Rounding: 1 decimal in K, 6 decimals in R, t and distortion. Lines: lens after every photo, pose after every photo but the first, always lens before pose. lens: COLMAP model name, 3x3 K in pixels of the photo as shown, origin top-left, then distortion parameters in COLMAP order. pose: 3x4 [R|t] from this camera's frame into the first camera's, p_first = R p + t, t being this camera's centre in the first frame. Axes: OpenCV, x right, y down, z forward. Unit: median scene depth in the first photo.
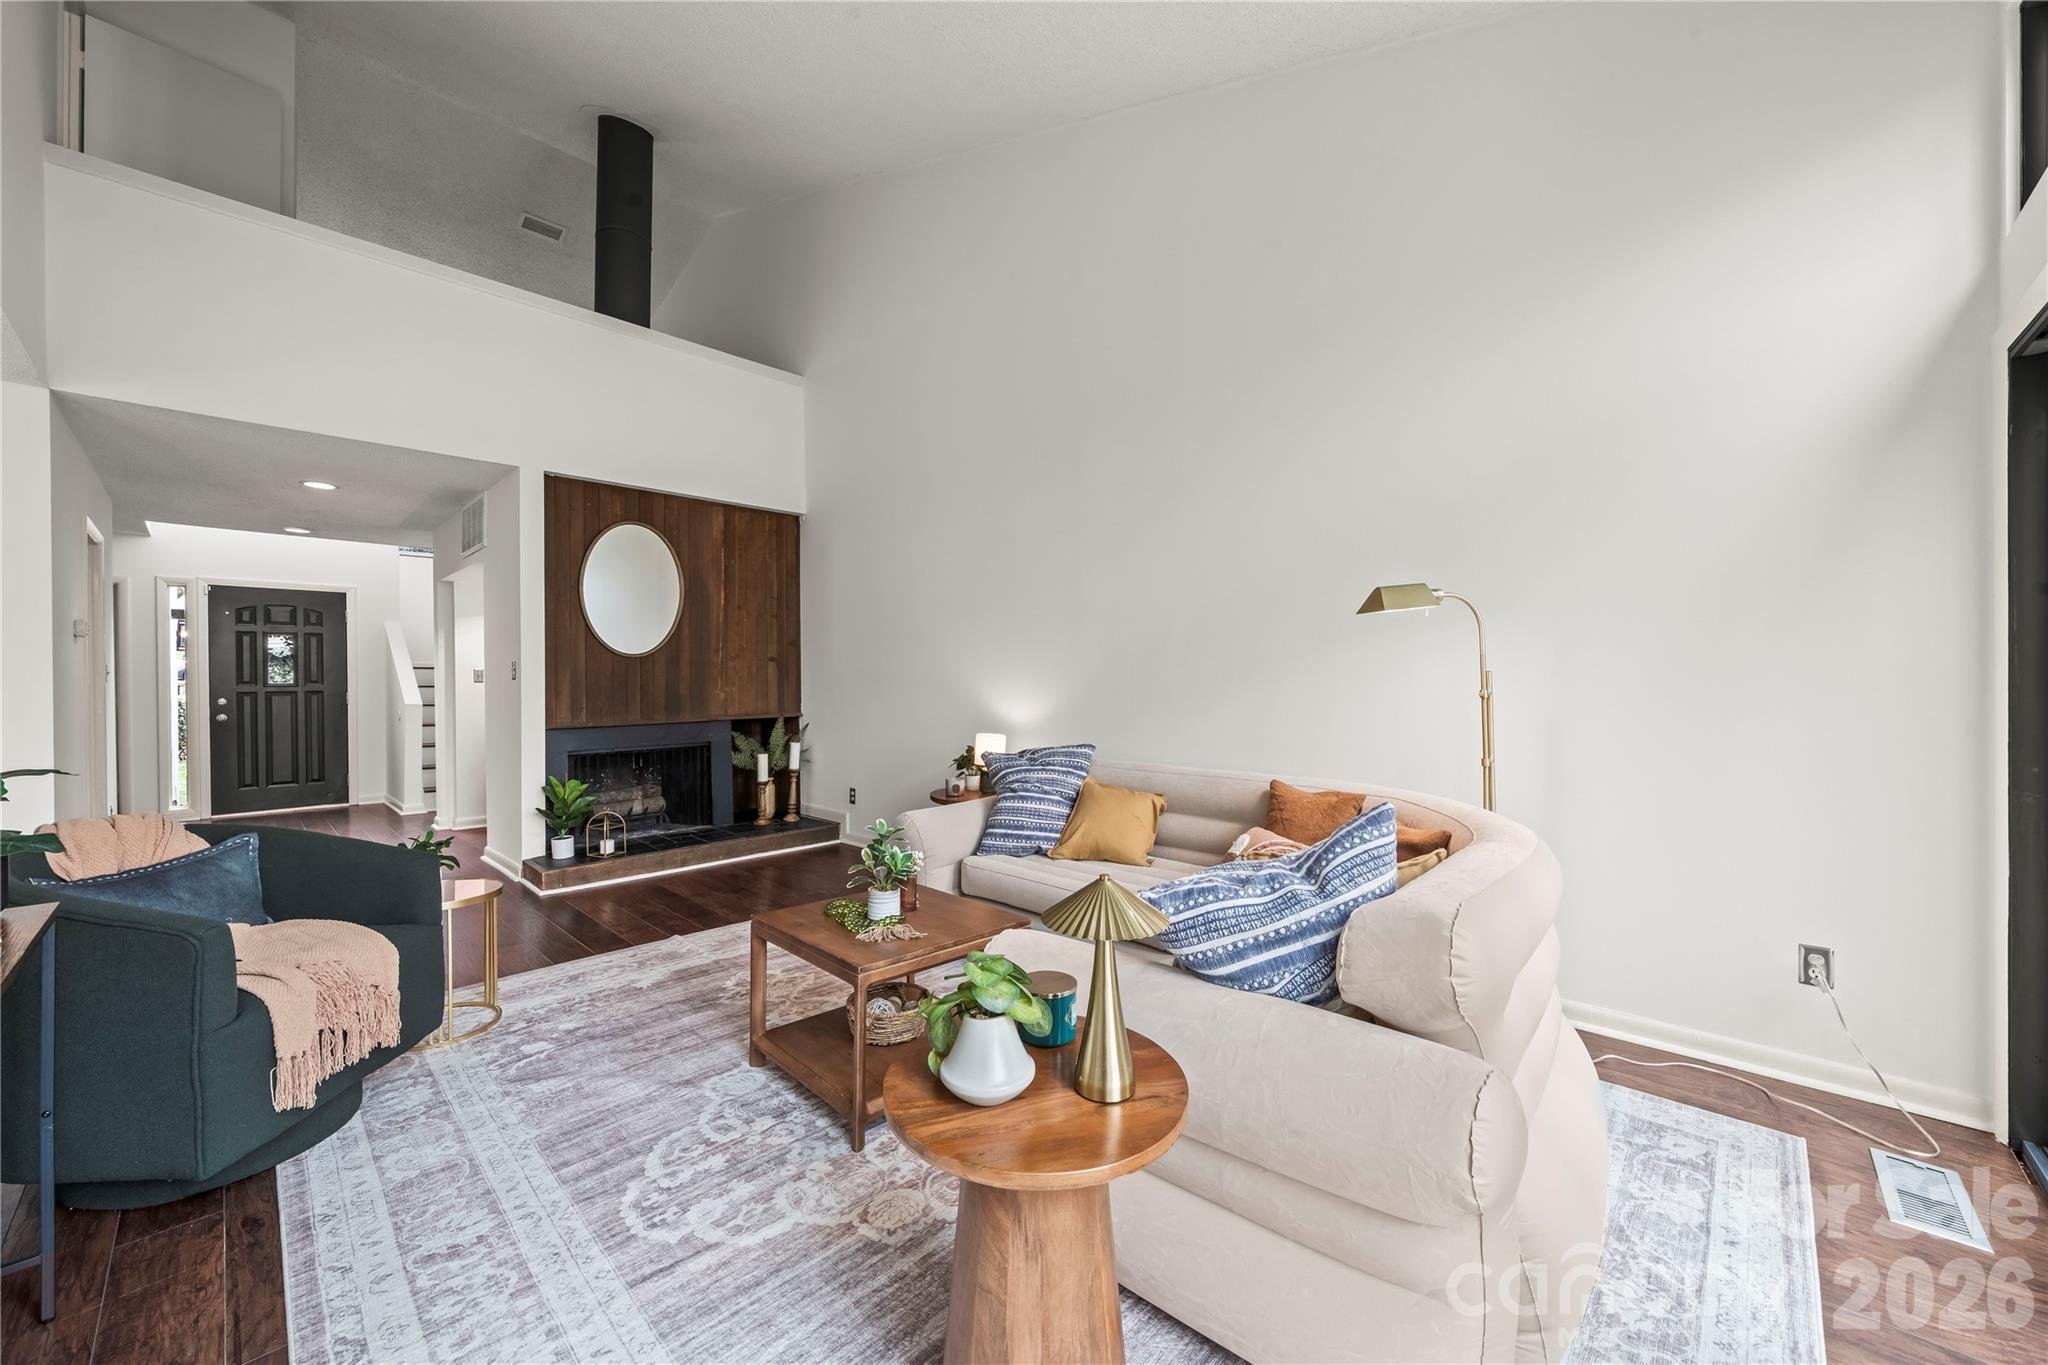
lens RADIAL K [[768.8, 0, 1028.3], [0, 768.8, 687.2], [0, 0, 1]] dist [-0.002586, -0.000287]
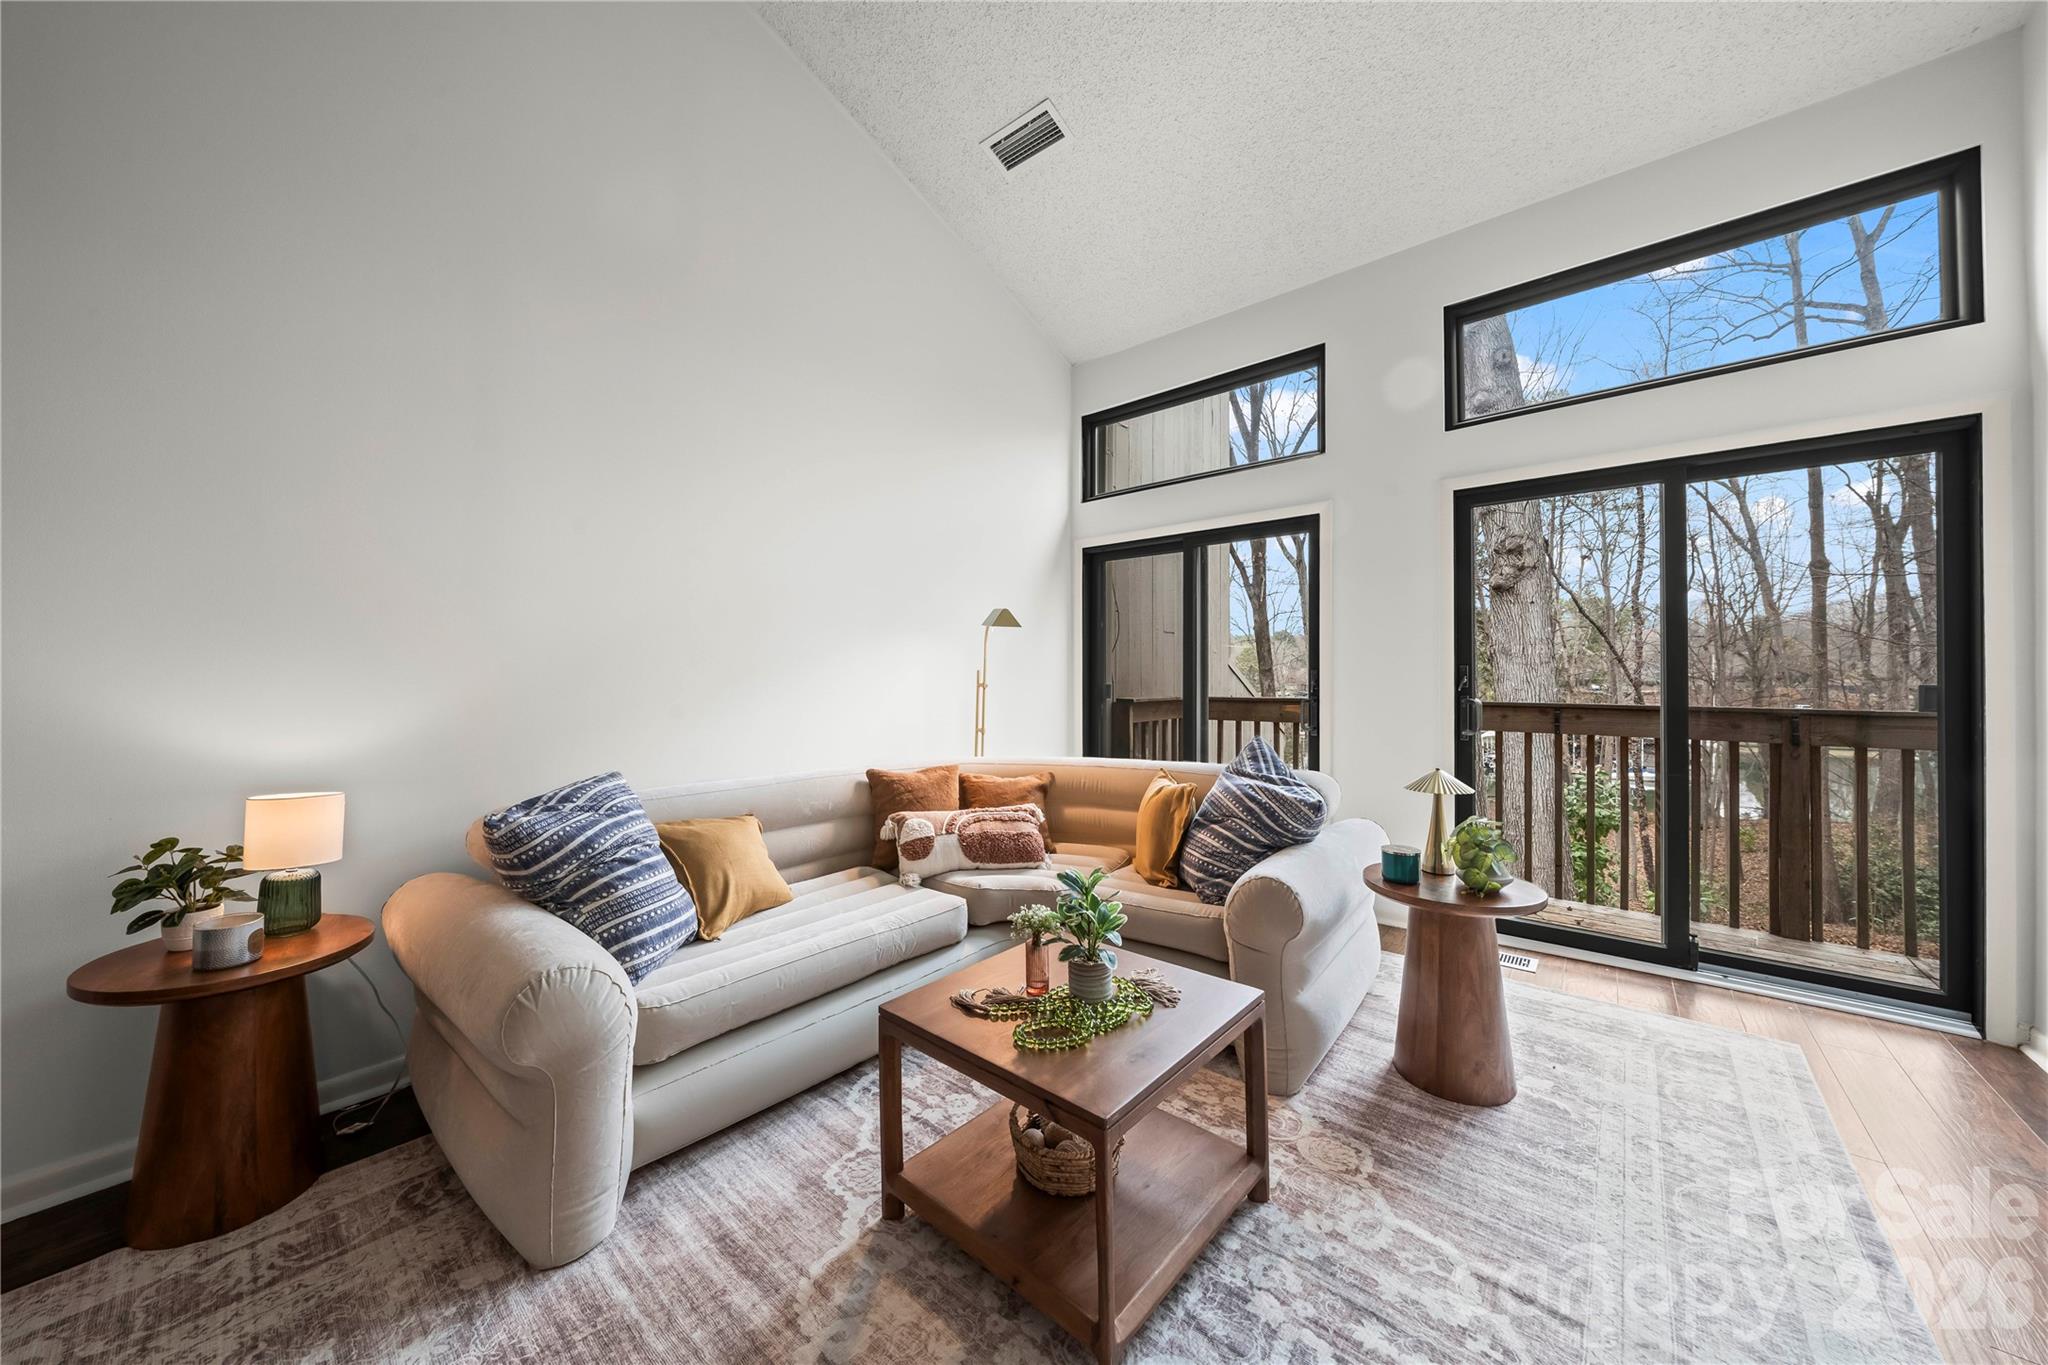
lens RADIAL K [[694.4, 0, 1016.0], [0, 694.4, 673.5], [0, 0, 1]] dist [-0.004021, 0.000034]
pose [[-0.053422, 0.010857, 0.998513, -0.358668], [0.006937, 0.999921, -0.010501, -0.000984], [-0.998548, 0.006366, -0.053493, 0.467175]]
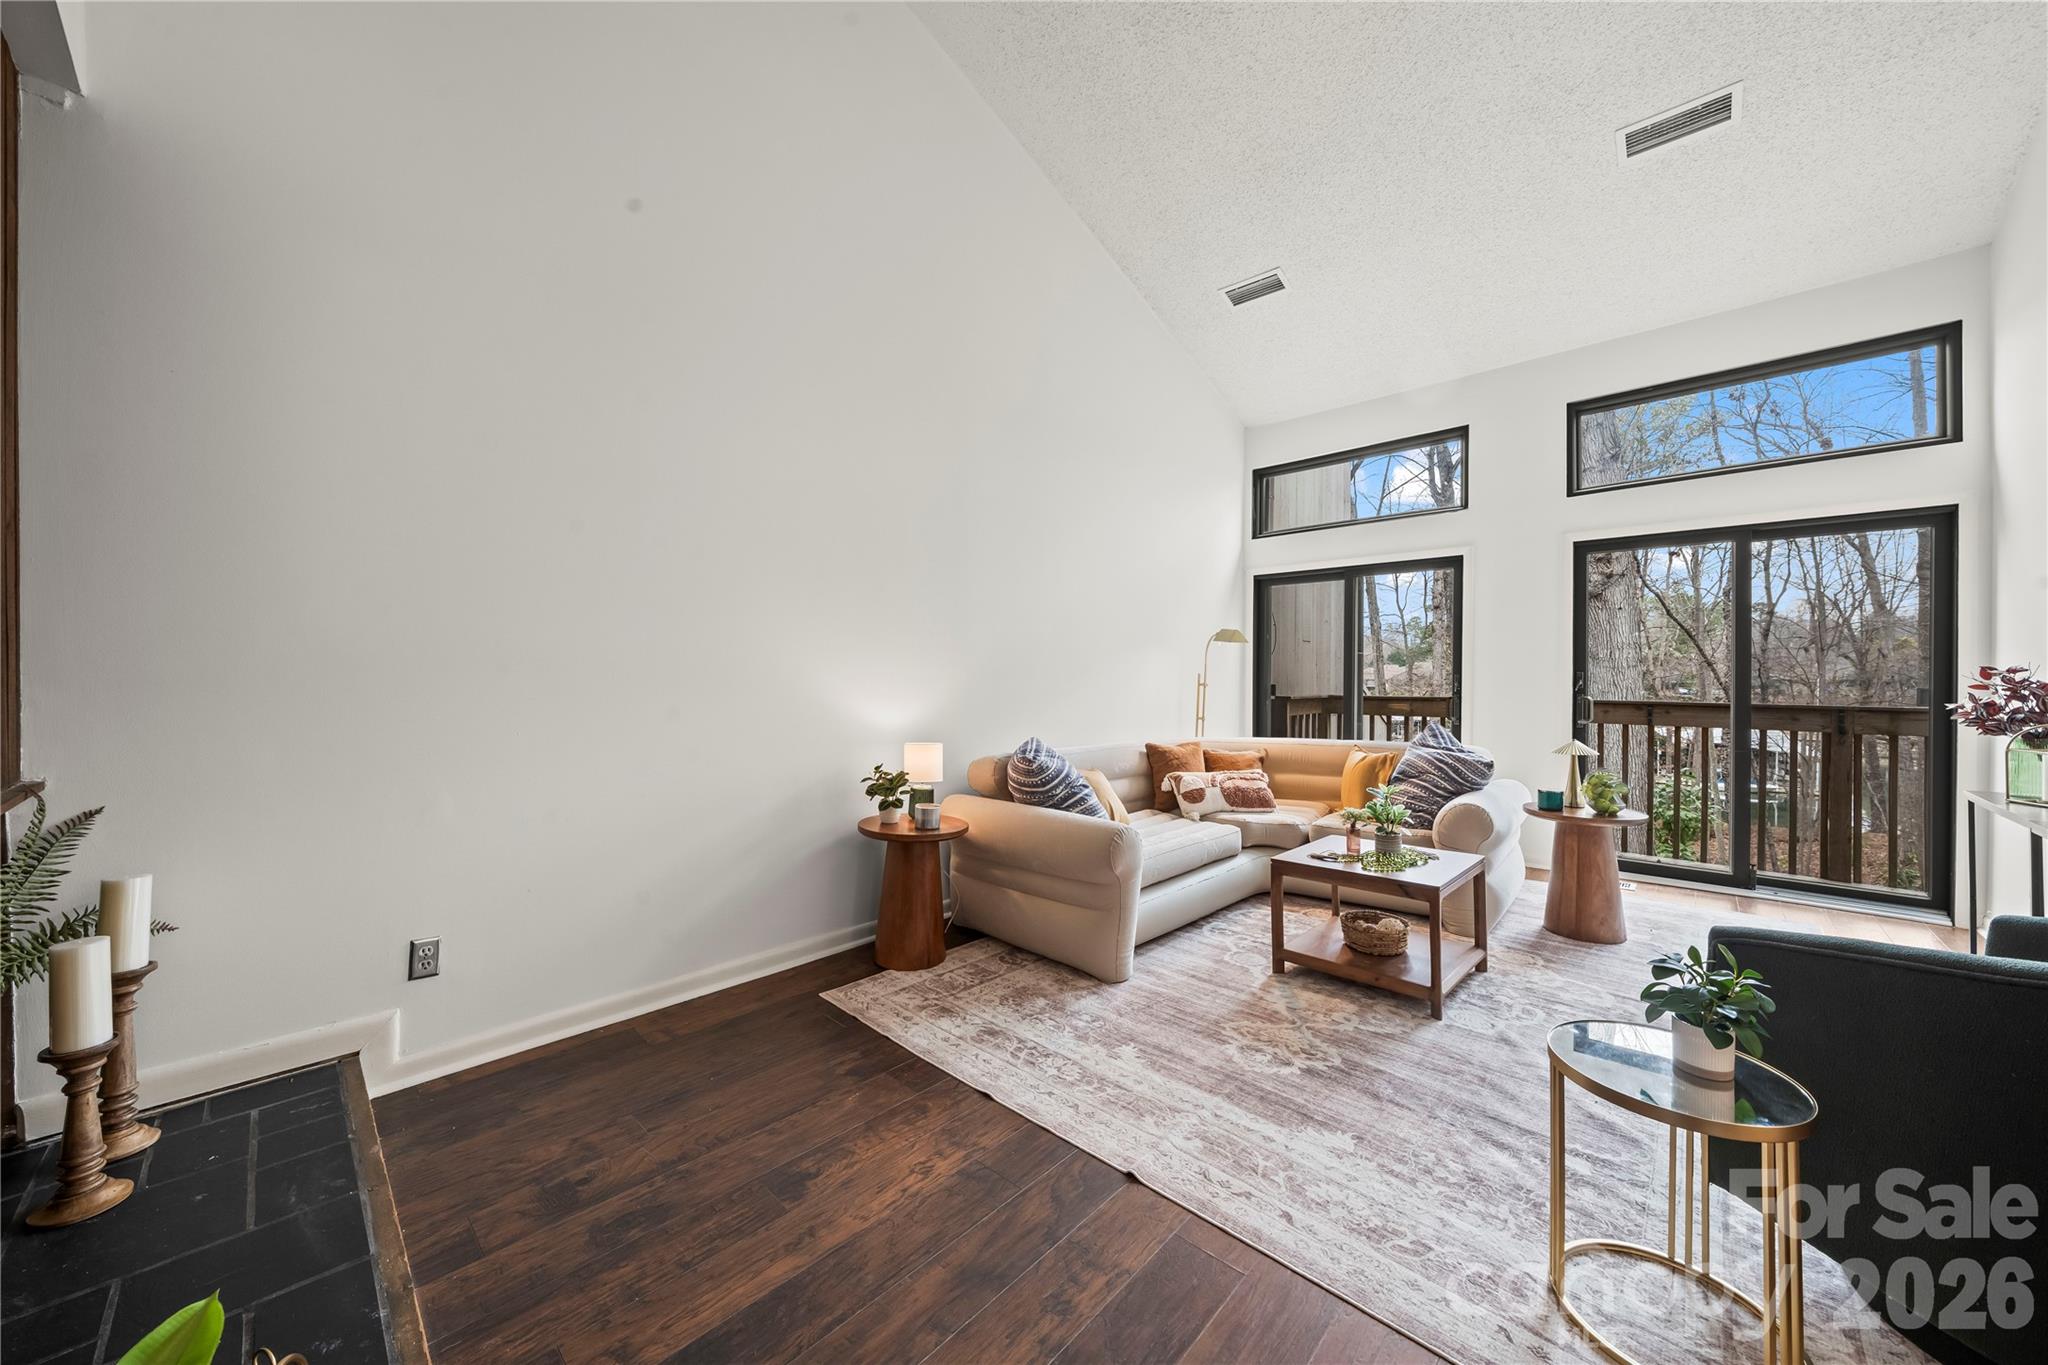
lens RADIAL K [[718.6, 0, 1014.0], [0, 718.6, 679.4], [0, 0, 1]] dist [-0.003038, 0.000001]
pose [[0.000849, 0.002255, 0.999997, -0.607074], [0.001763, 0.999996, -0.002256, -0.001928], [-0.999998, 0.001765, 0.000845, 0.697381]]
